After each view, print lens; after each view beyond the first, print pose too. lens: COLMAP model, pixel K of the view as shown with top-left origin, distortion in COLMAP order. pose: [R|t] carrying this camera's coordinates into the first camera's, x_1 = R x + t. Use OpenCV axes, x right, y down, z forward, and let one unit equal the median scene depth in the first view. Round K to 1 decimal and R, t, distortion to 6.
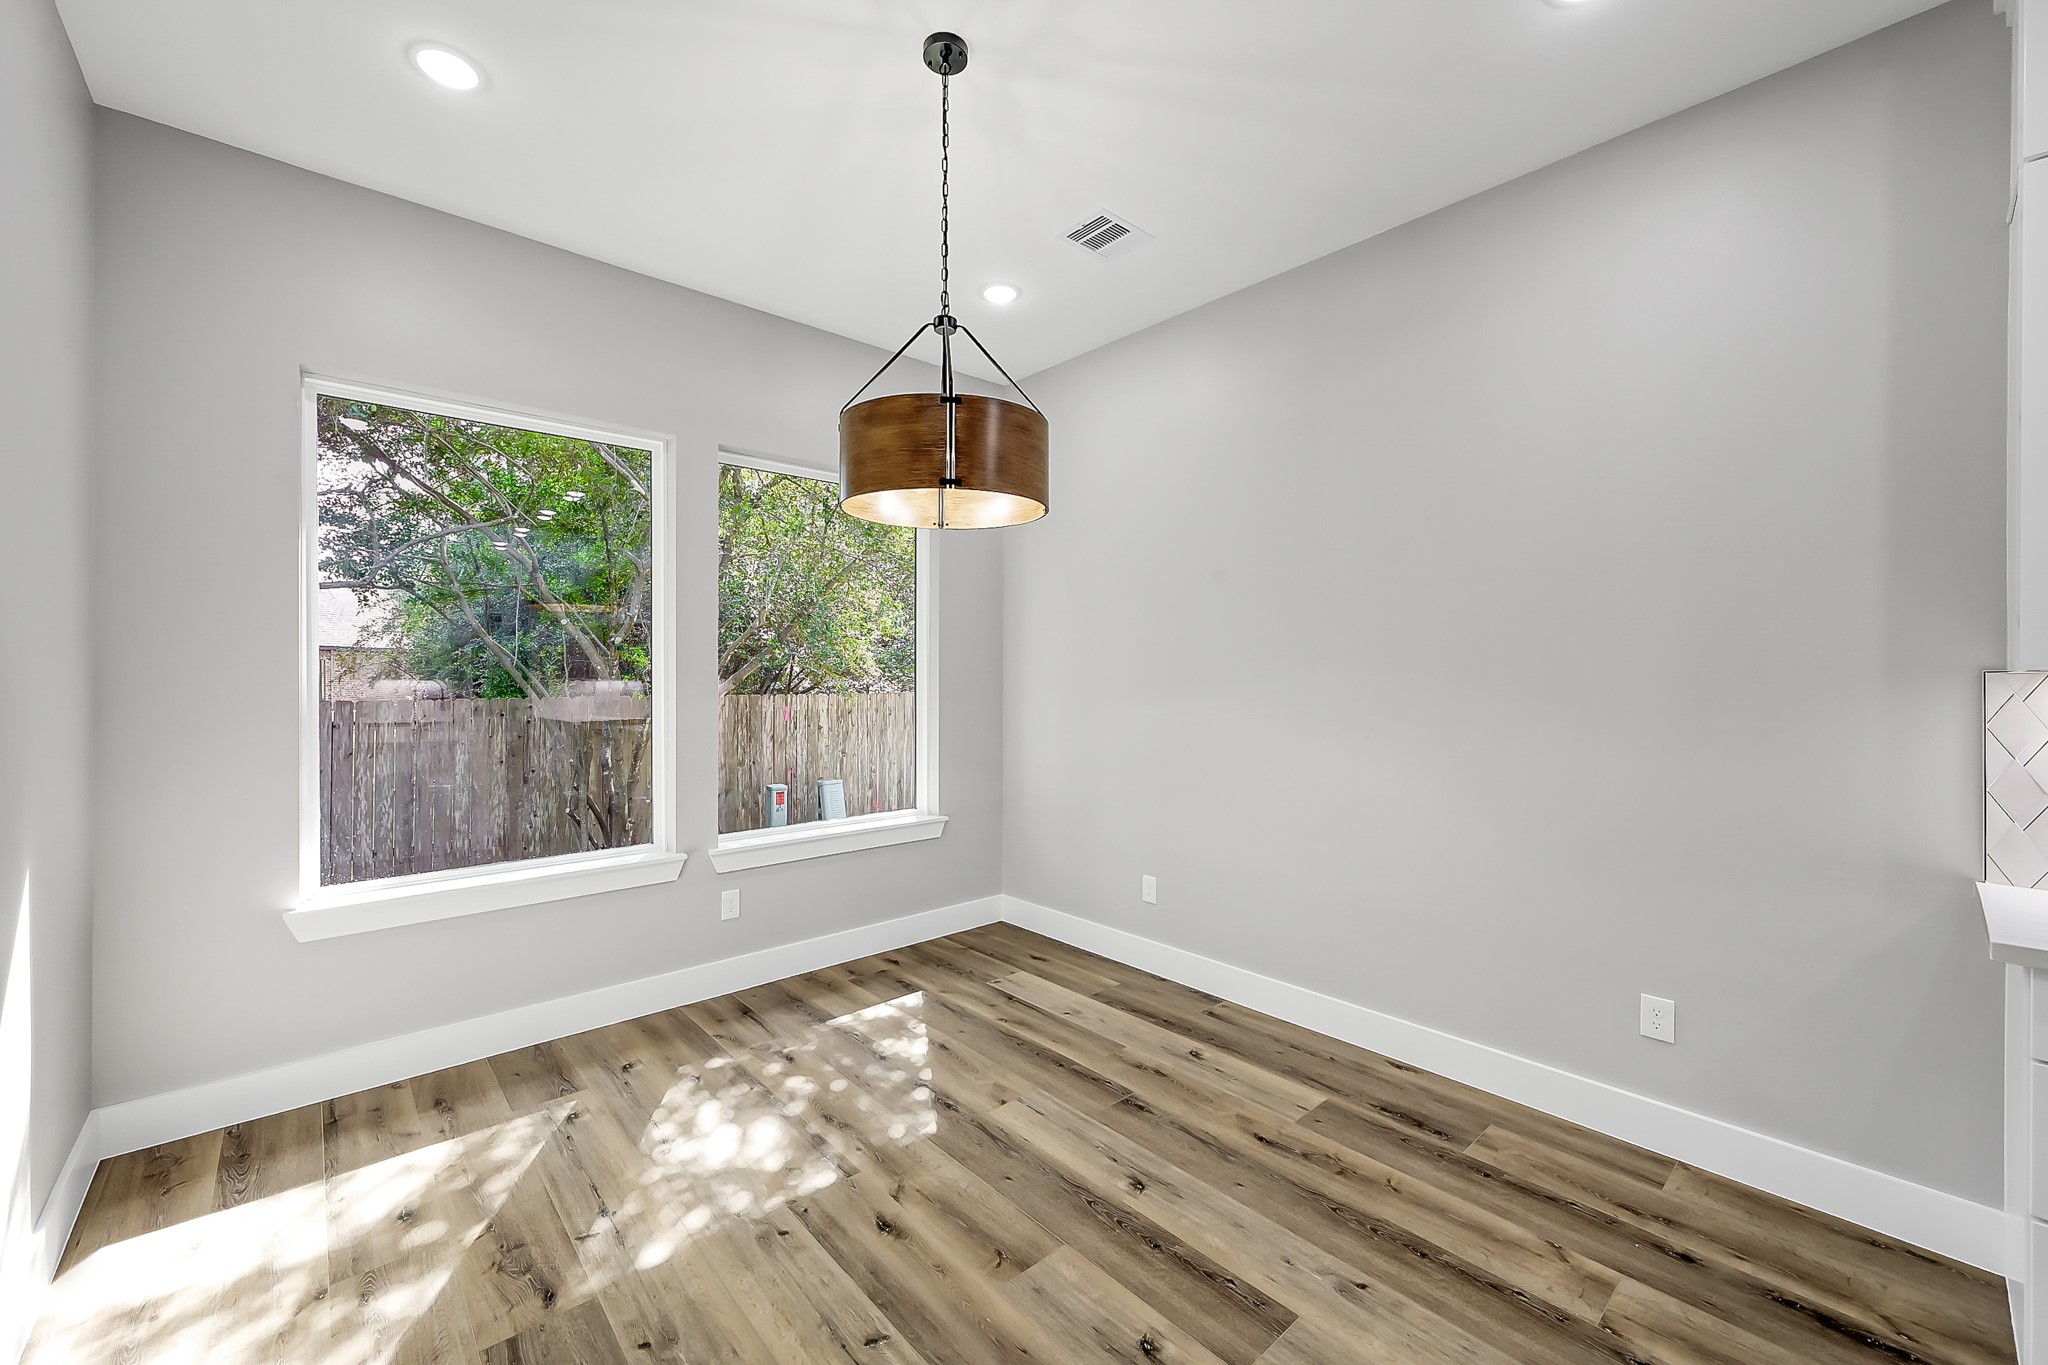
lens RADIAL K [[809.8, 0, 1026.7], [0, 809.8, 680.6], [0, 0, 1]] dist [0.002303, -0.001630]
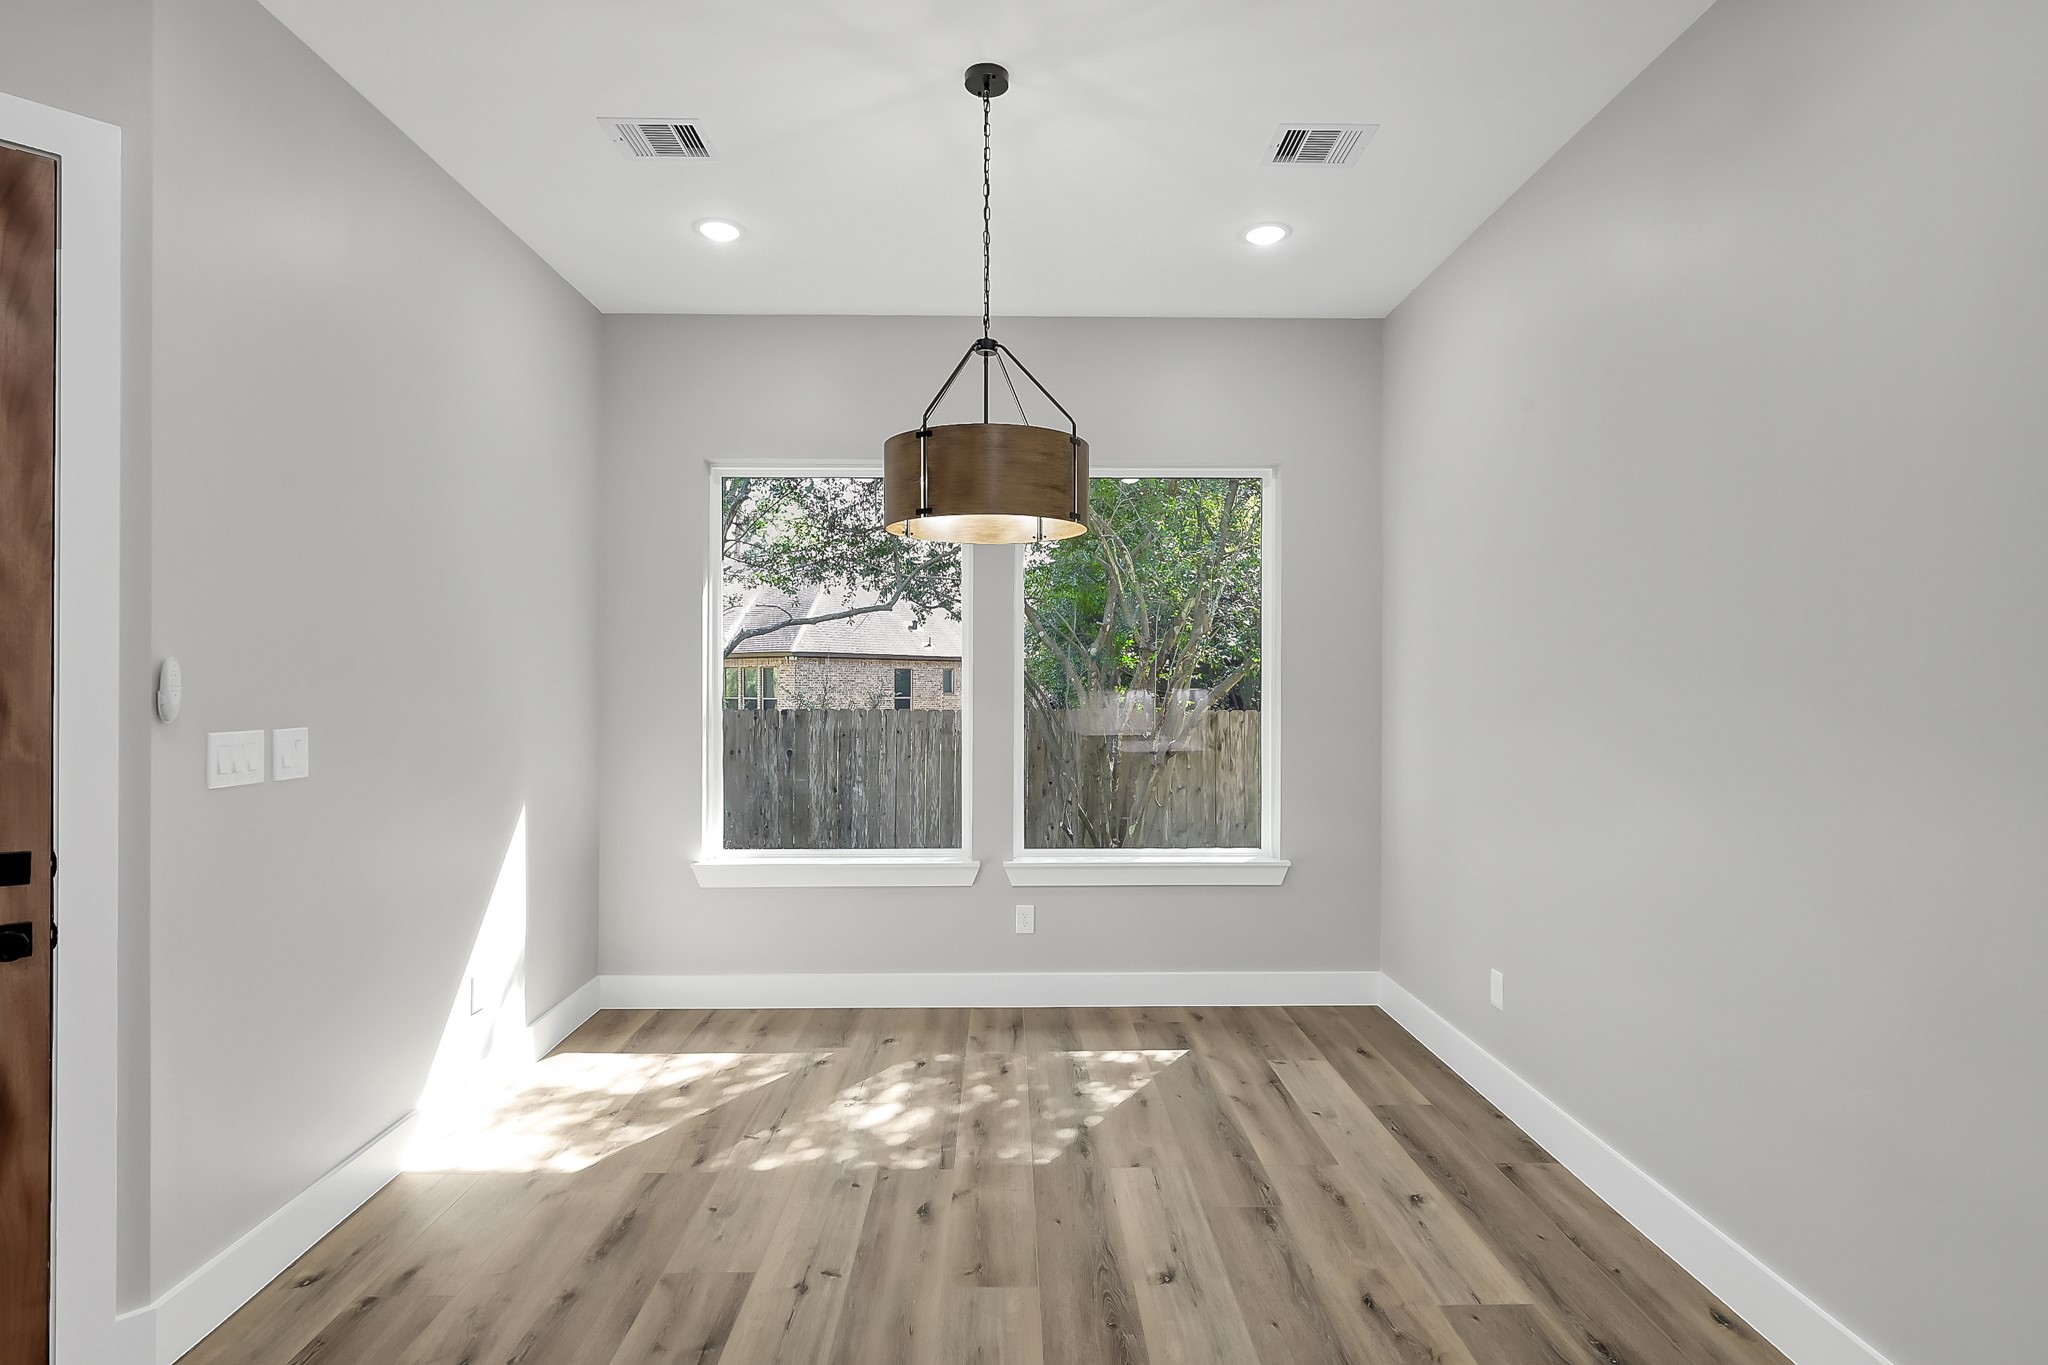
lens RADIAL K [[1036.6, 0, 1025.2], [0, 1036.6, 679.6], [0, 0, 1]] dist [-0.004696, 0.001777]
pose [[0.757950, -0.002040, -0.652310, 0.634952], [-0.005620, 0.999938, -0.009657, -0.008294], [0.652289, 0.010985, 0.757891, 0.040446]]
